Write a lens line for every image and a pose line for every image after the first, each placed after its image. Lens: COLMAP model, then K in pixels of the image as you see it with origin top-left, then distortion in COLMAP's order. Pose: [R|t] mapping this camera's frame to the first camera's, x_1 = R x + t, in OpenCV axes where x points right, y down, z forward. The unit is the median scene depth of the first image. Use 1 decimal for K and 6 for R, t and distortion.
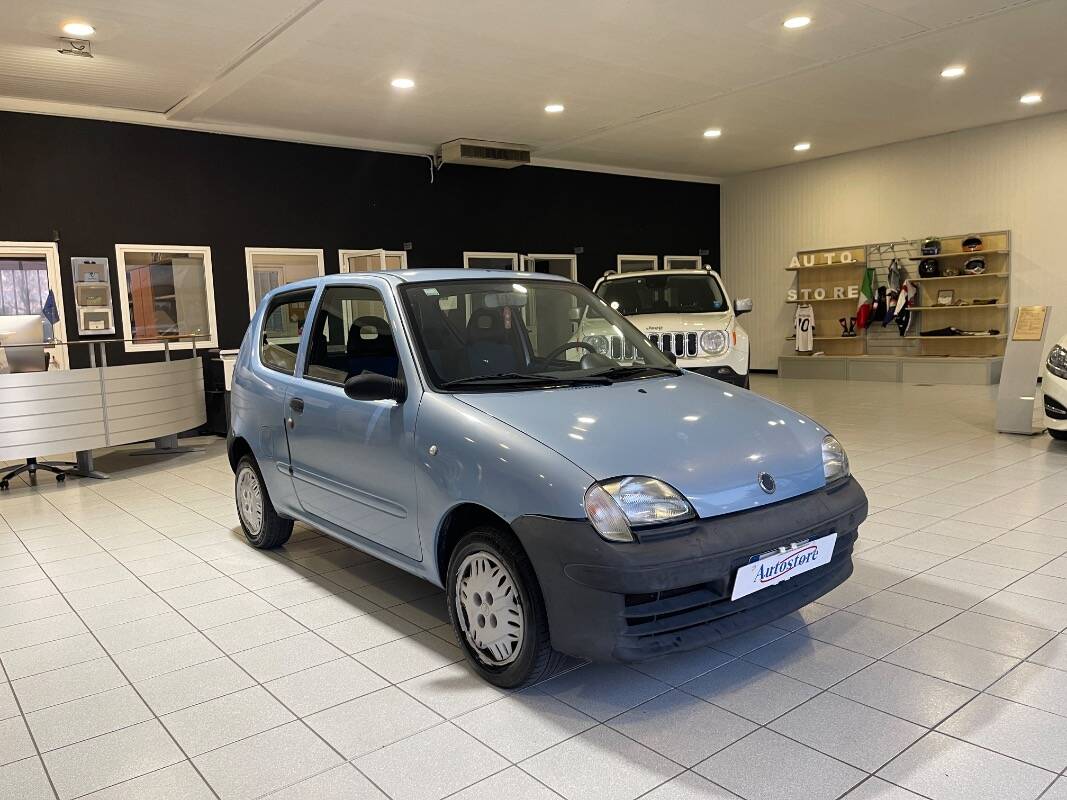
lens RADIAL K [[800.0, 0, 532.5], [0, 800.0, 405.0], [0, 0, 1]] dist [0.021457, -0.021919]
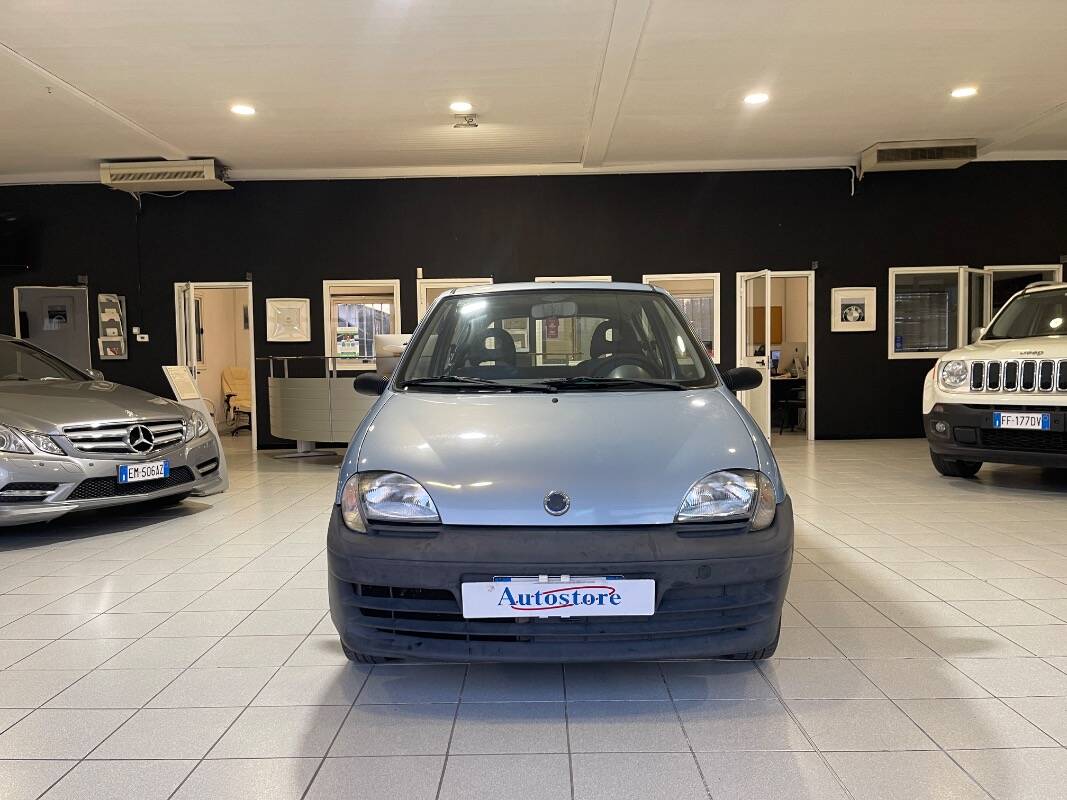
lens RADIAL K [[800.0, 0, 518.4], [0, 800.0, 405.2], [0, 0, 1]] dist [0.021457, -0.021919]
pose [[0.774099, 0.057030, -0.630491, 0.795501], [-0.079538, 0.996804, -0.007491, -0.001049], [0.628048, 0.055946, 0.776161, 0.272906]]
